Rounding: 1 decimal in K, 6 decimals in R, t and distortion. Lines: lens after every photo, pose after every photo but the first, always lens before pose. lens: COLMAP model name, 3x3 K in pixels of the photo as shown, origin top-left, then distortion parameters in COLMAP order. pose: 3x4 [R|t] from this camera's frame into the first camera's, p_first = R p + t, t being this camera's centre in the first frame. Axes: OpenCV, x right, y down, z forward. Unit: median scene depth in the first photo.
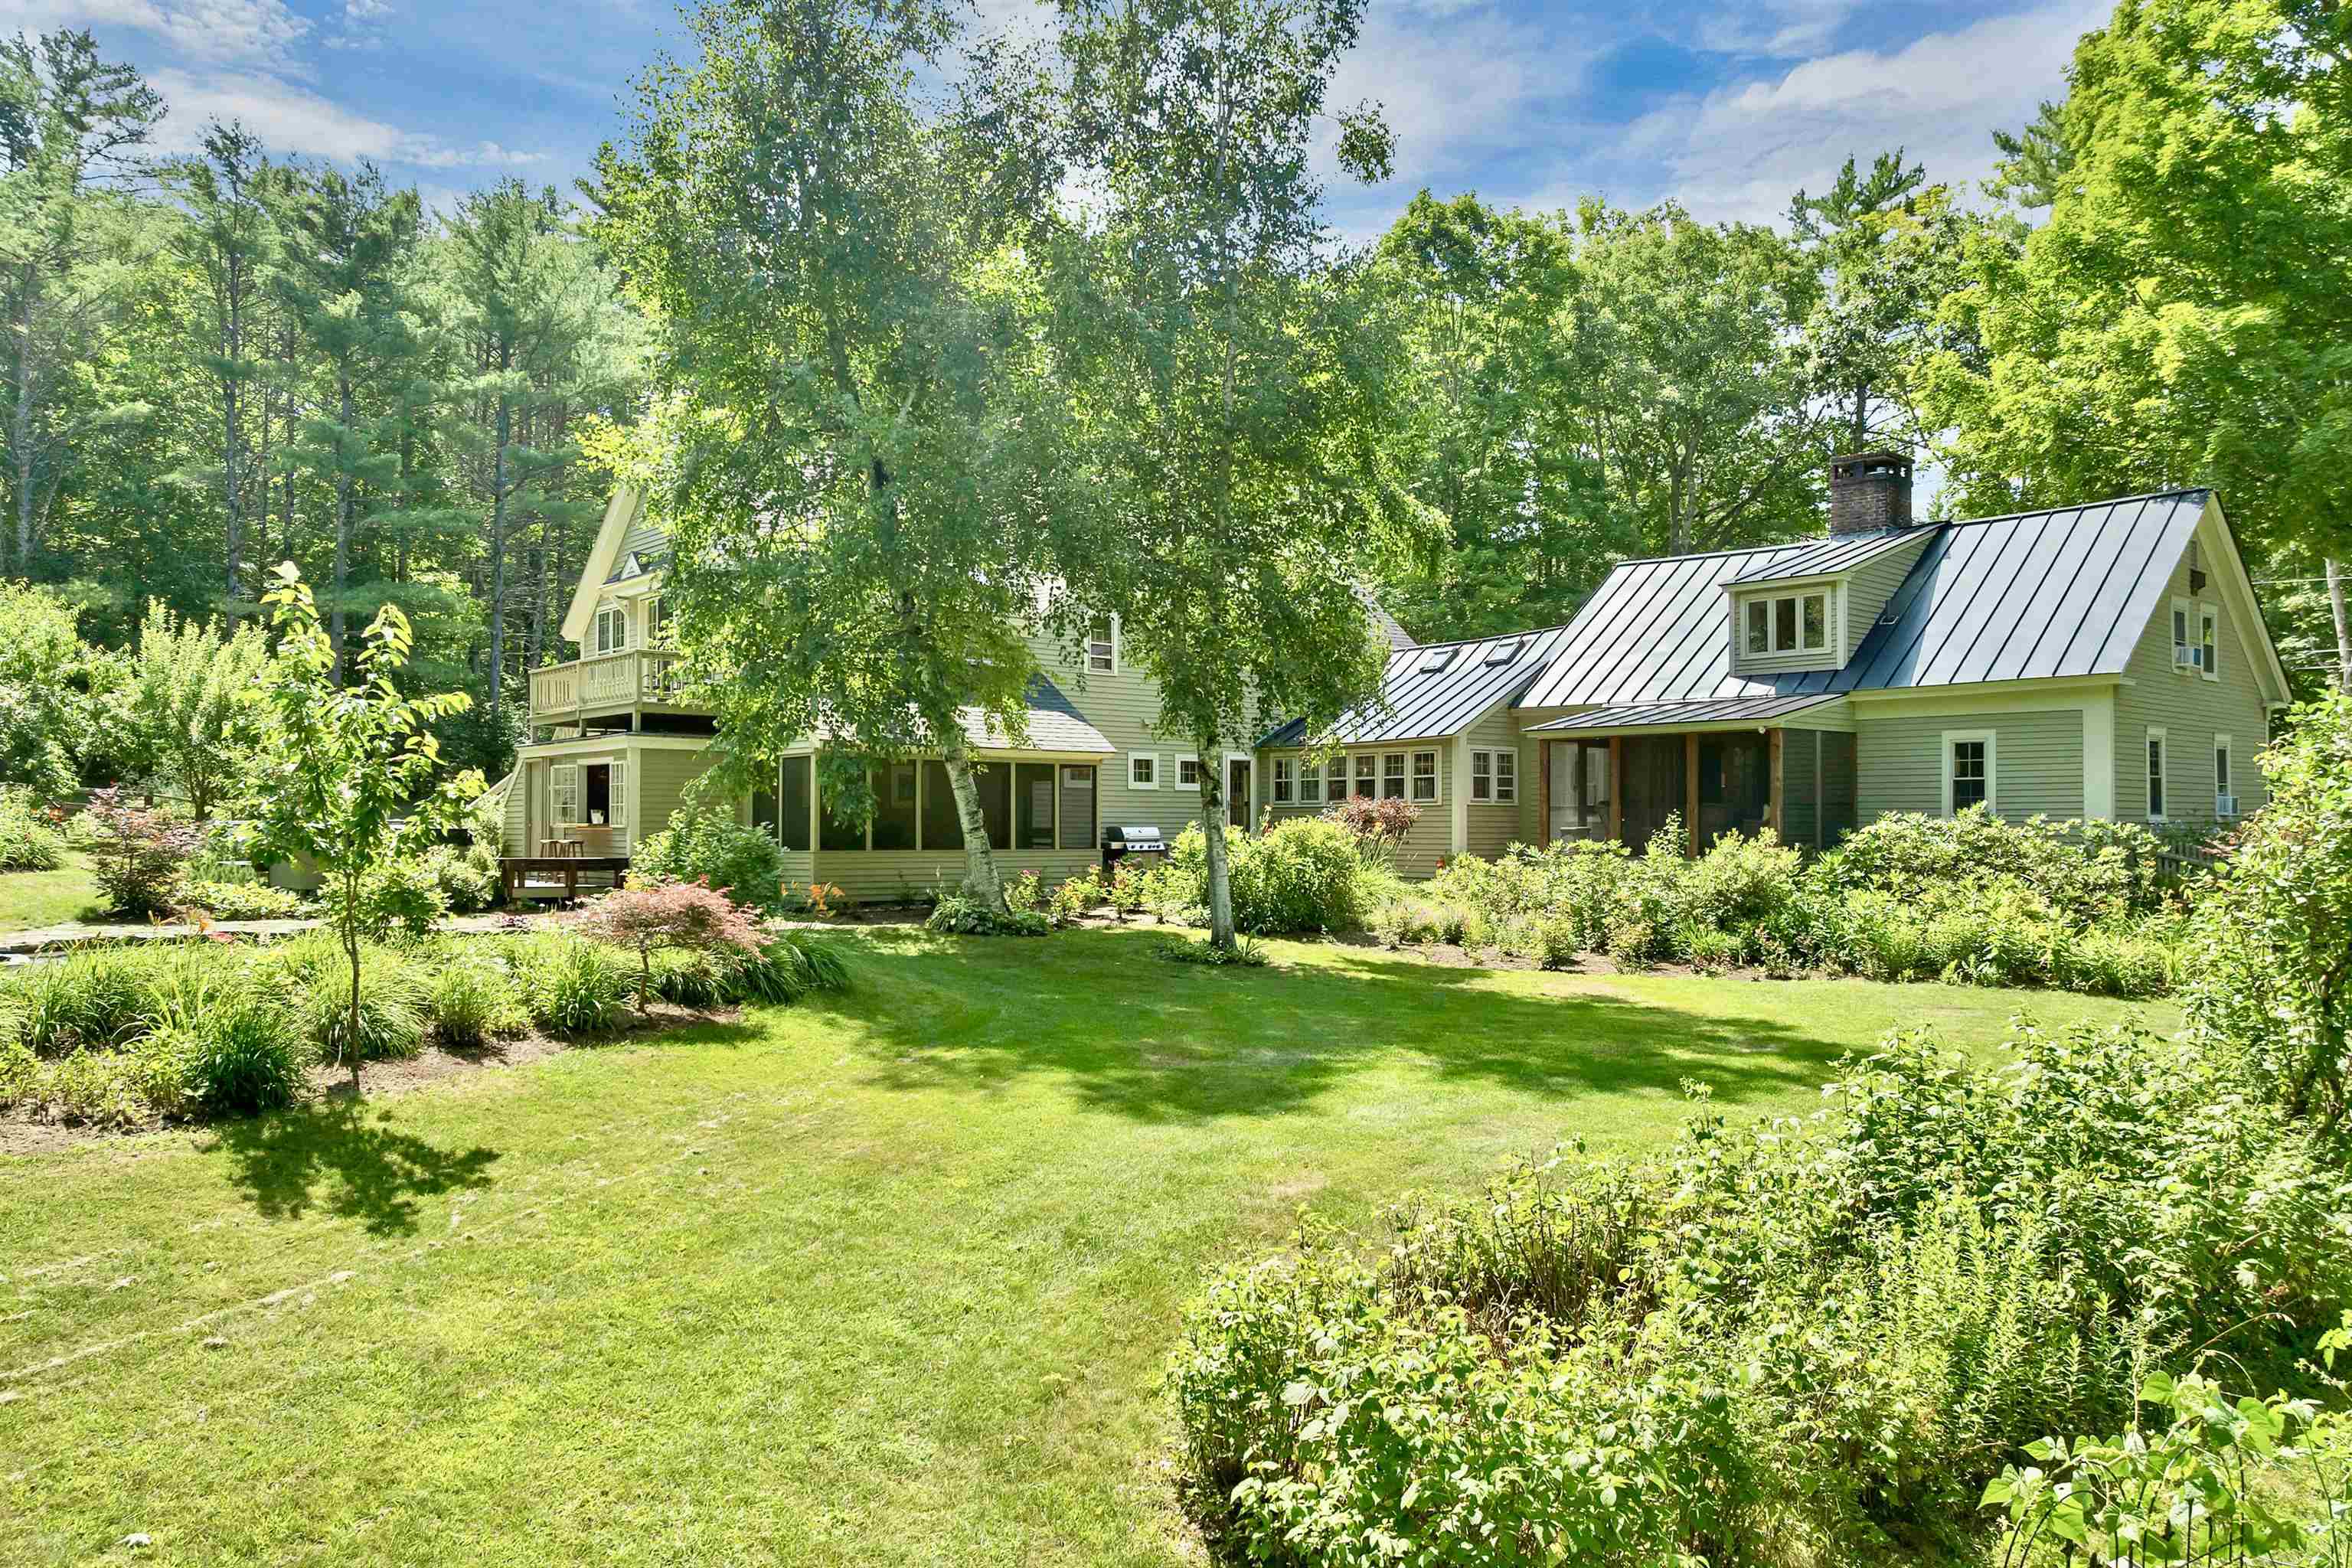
lens RADIAL K [[1708.0, 0, 1176.0], [0, 1708.0, 784.0], [0, 0, 1]] dist [-0.043685, -0.003469]
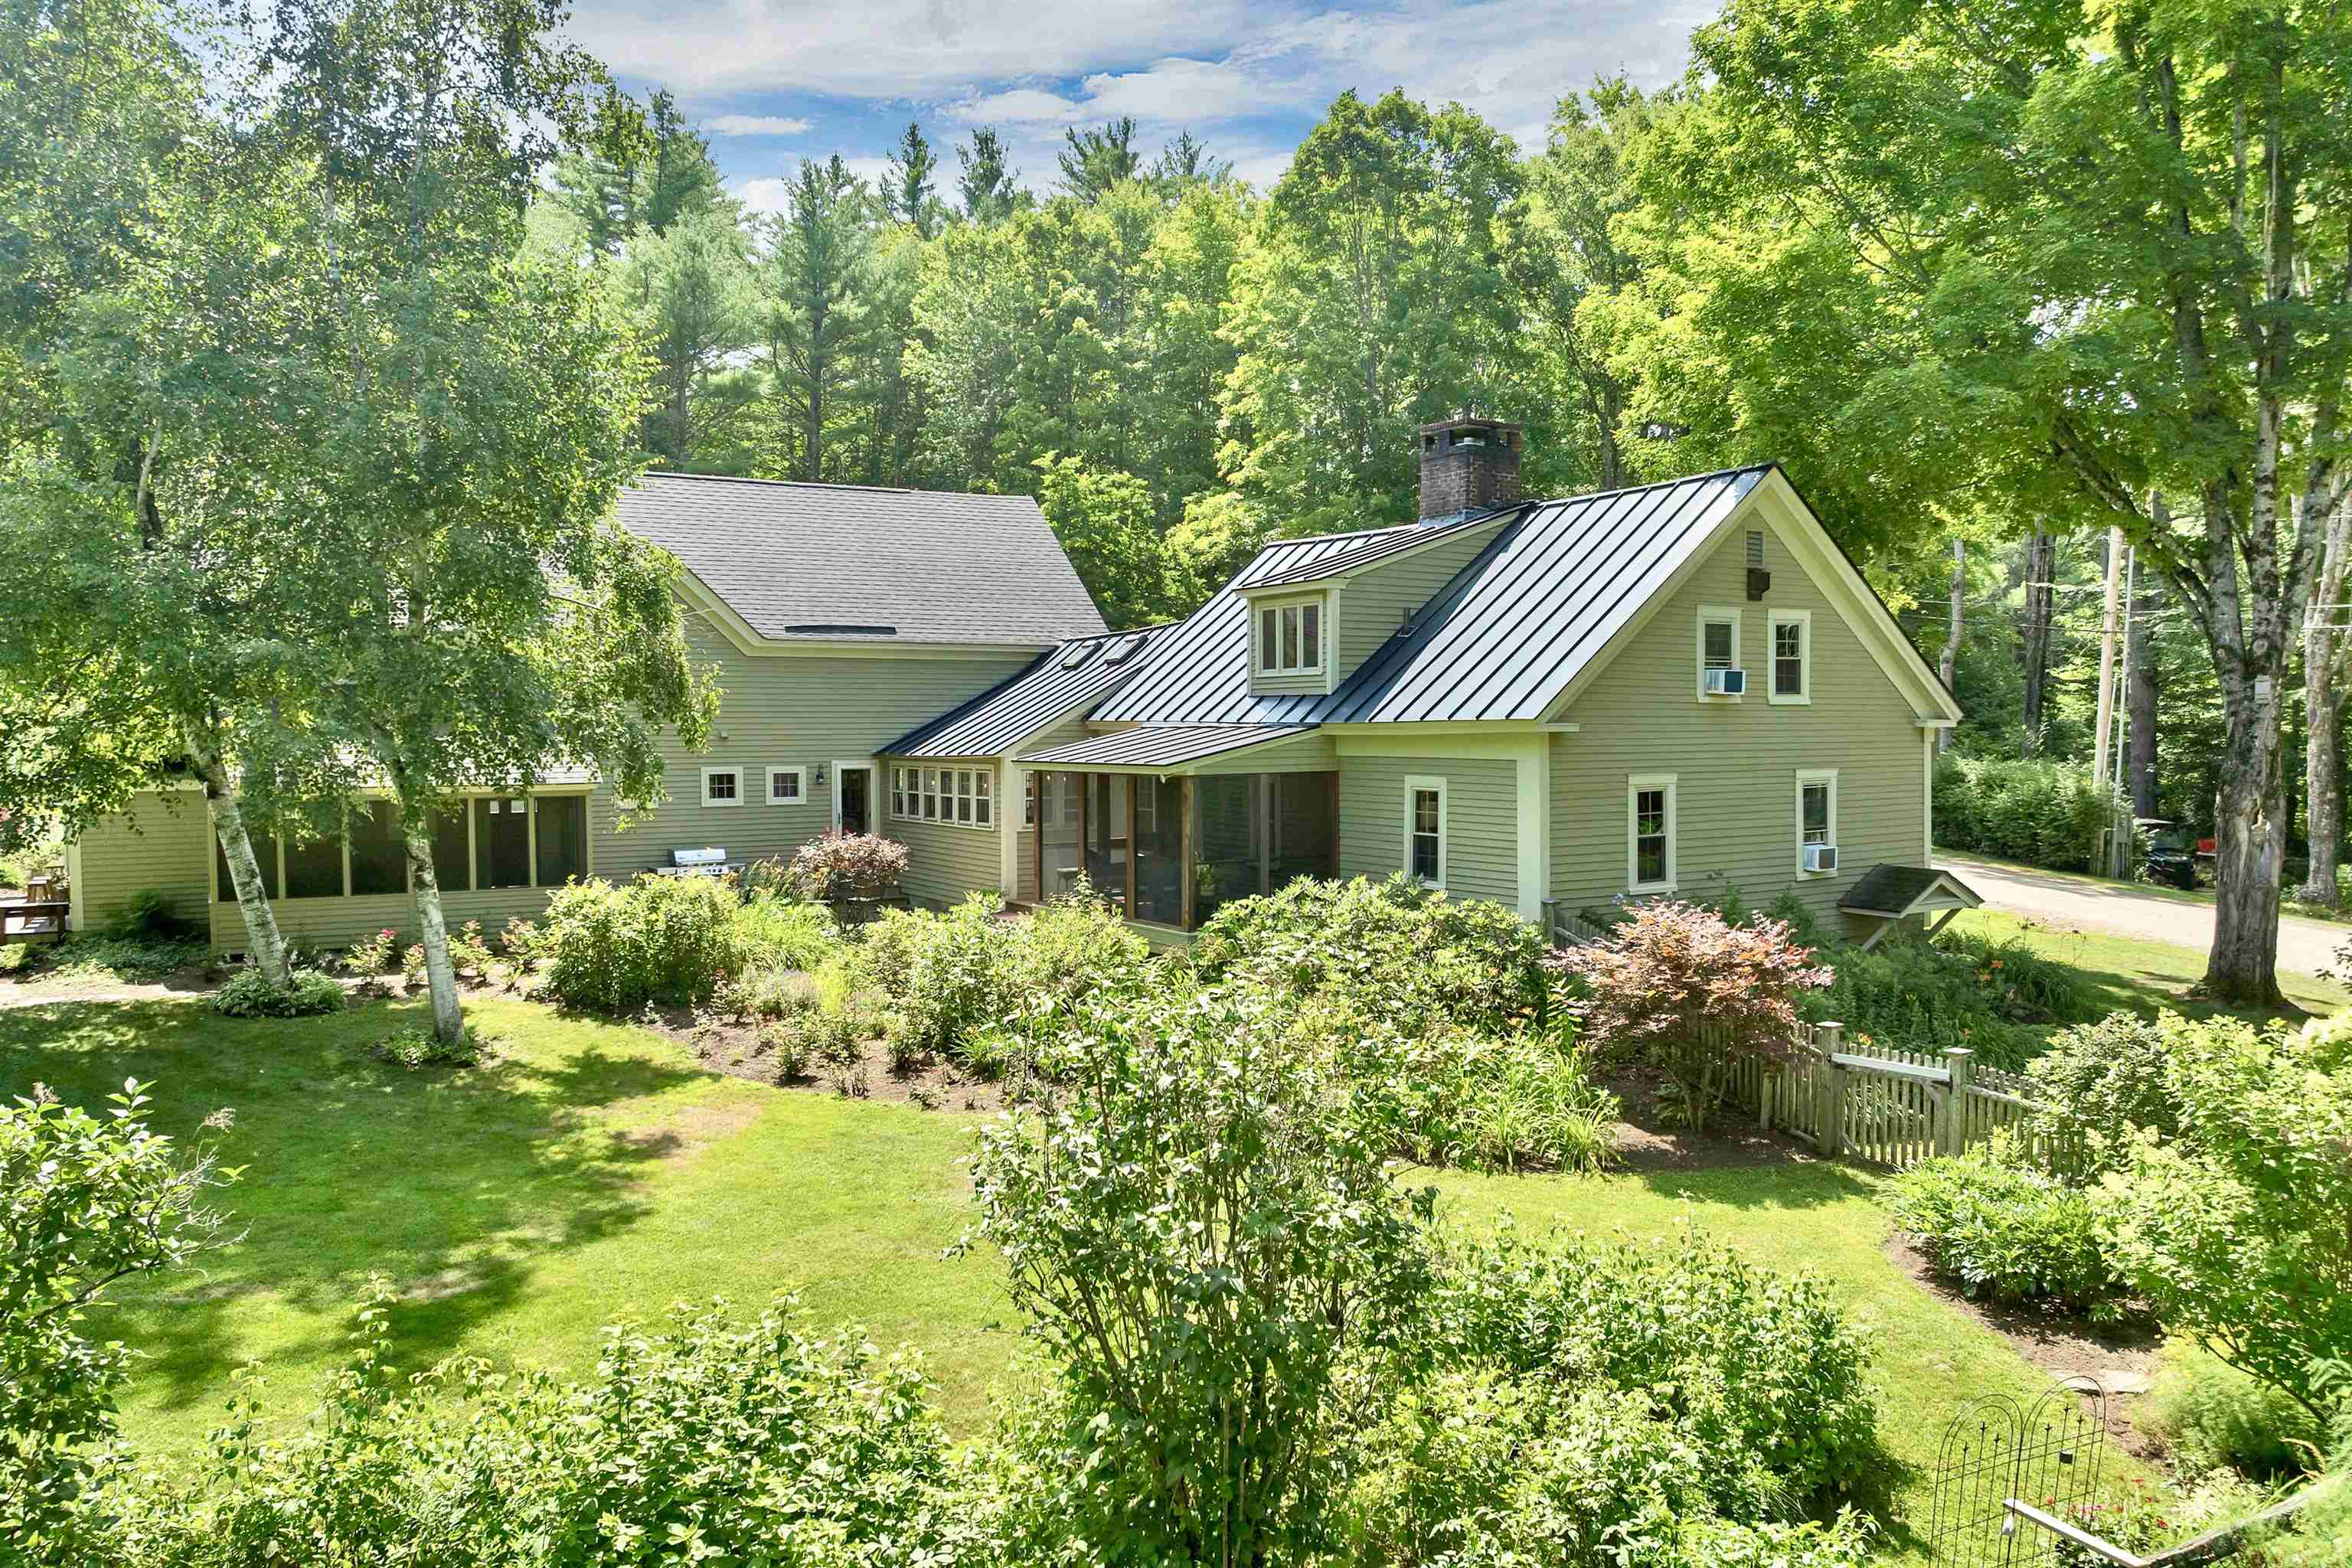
lens RADIAL K [[1708.0, 0, 1176.0], [0, 1708.0, 784.0], [0, 0, 1]] dist [-0.043685, -0.003469]
pose [[0.983799, 0.000765, -0.179273, 0.433769], [0.010258, 0.998112, 0.060552, -0.069484], [0.178981, -0.061410, 0.981934, 0.136581]]
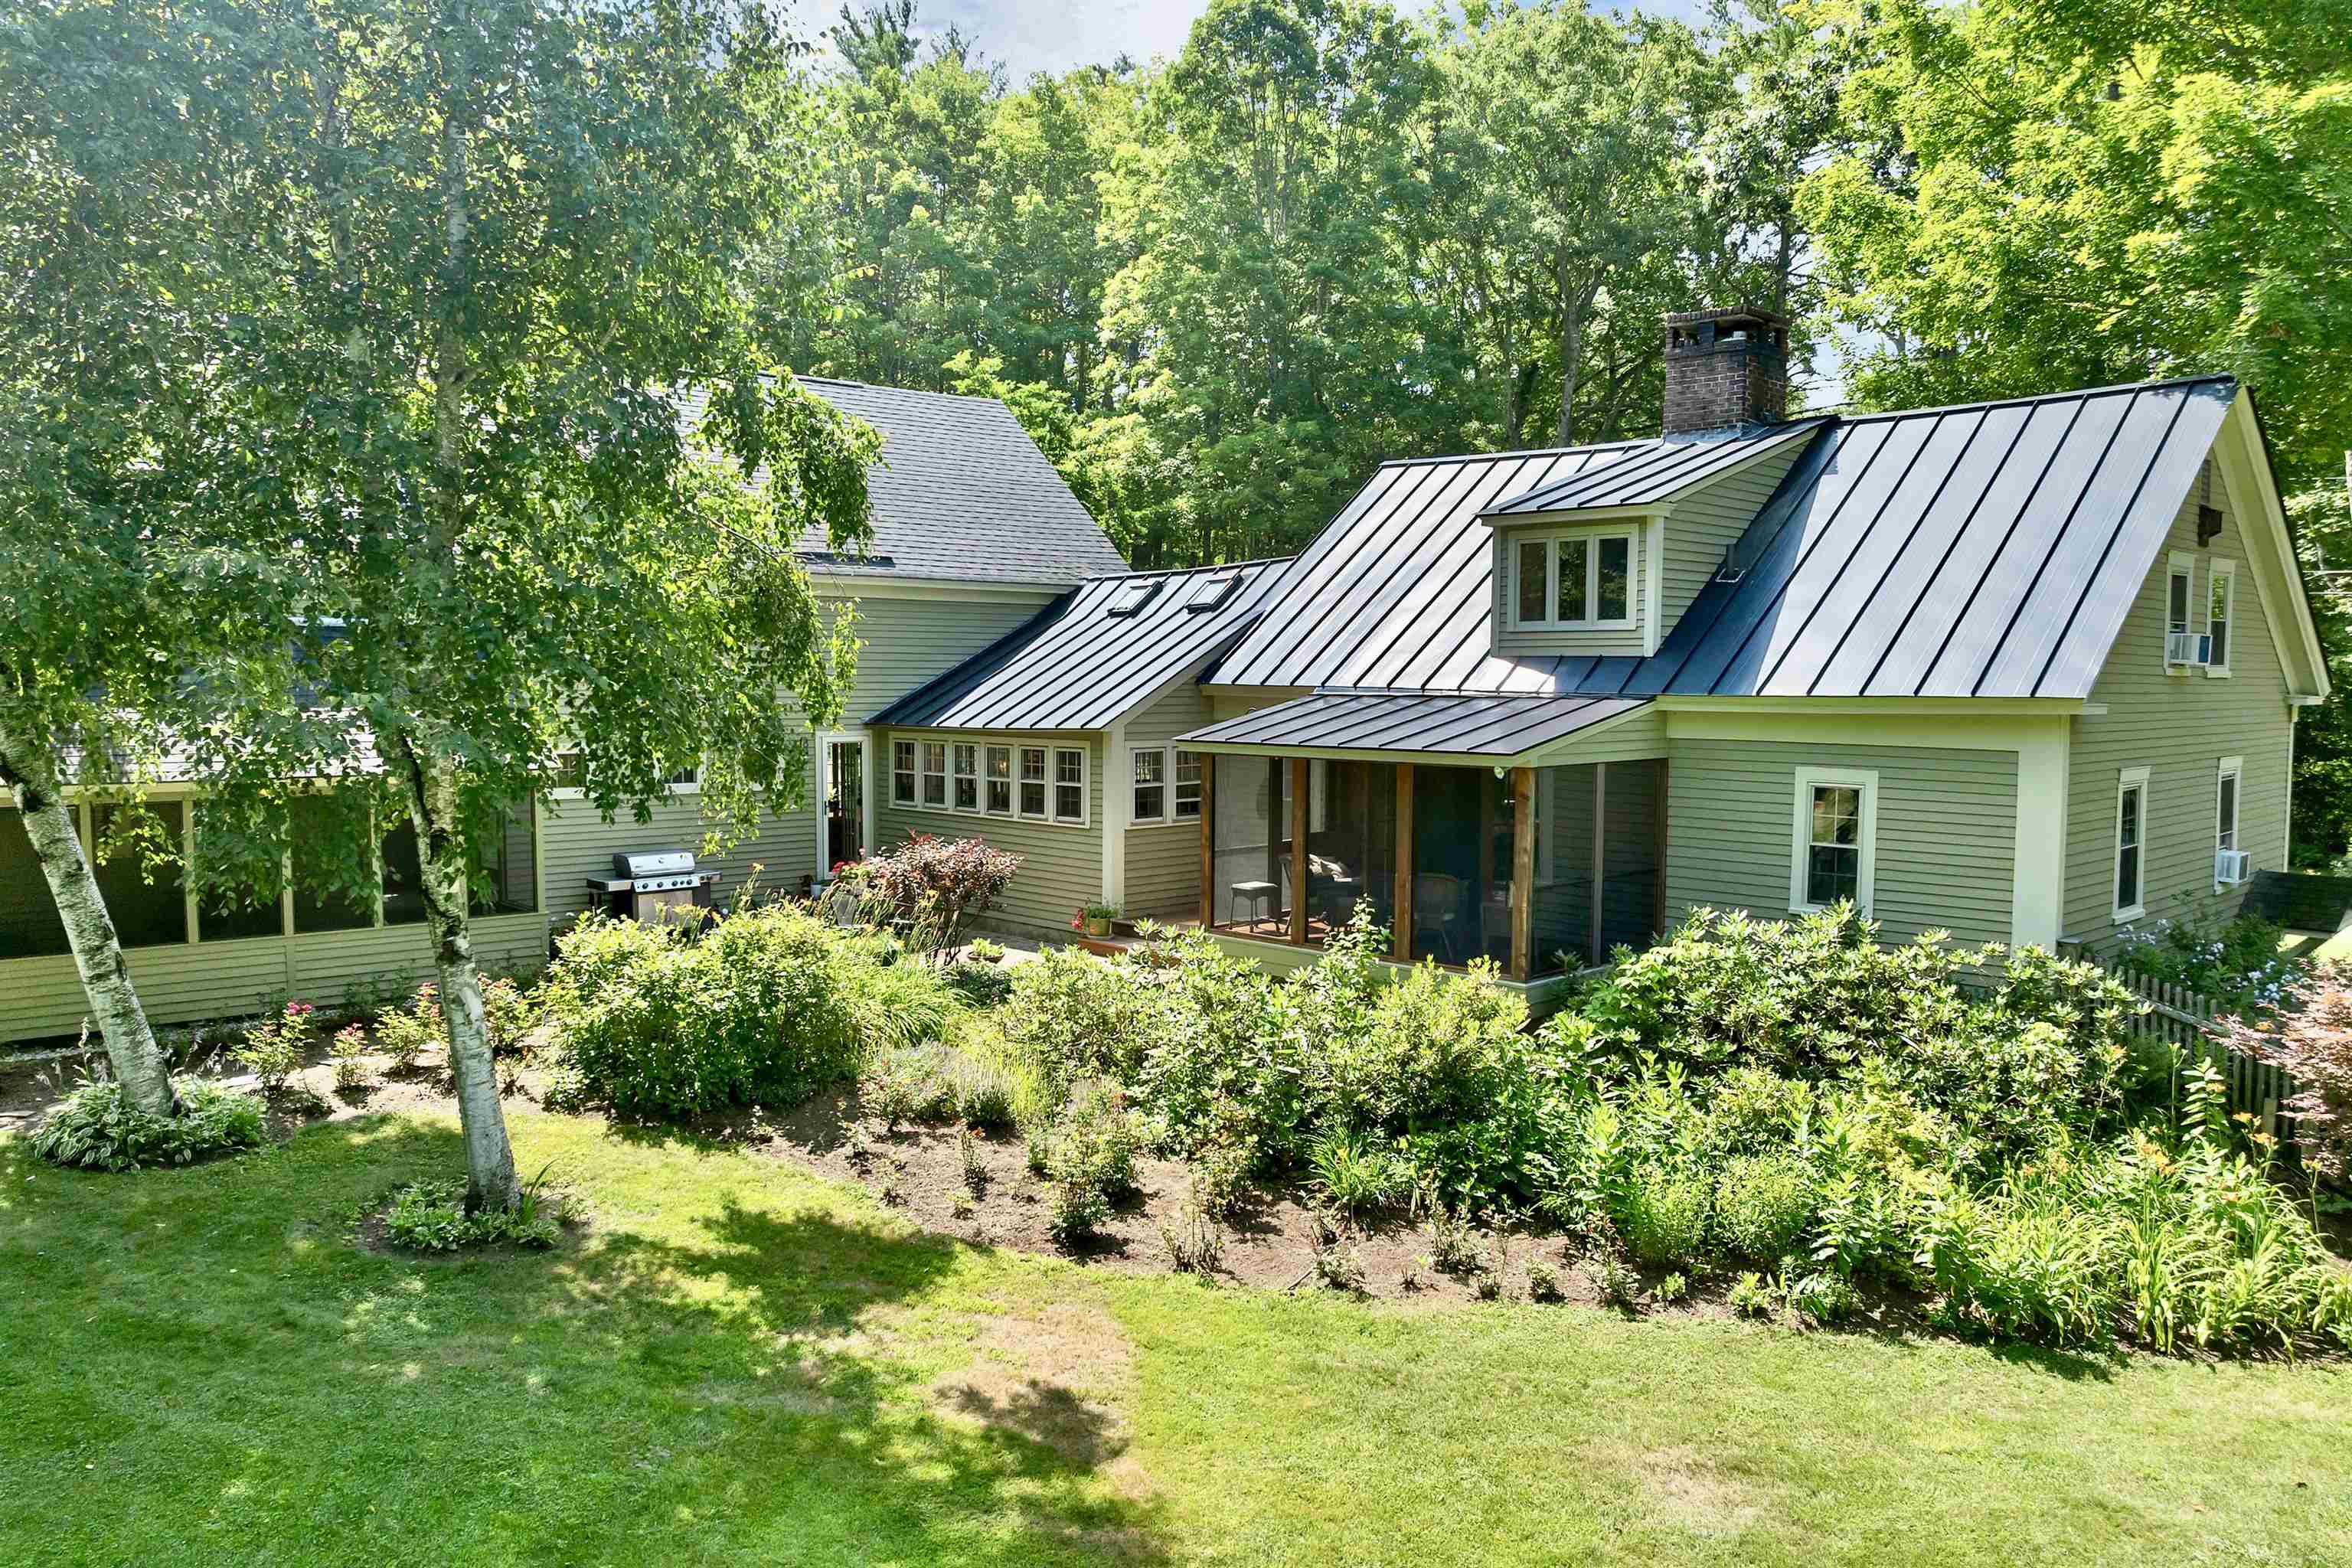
lens RADIAL K [[1708.0, 0, 1176.0], [0, 1708.0, 784.0], [0, 0, 1]] dist [-0.043685, -0.003469]
pose [[0.999660, 0.001083, 0.026052, 0.181188], [-0.003473, 0.995764, 0.091878, -0.072069], [-0.025842, -0.091937, 0.995429, 0.332429]]
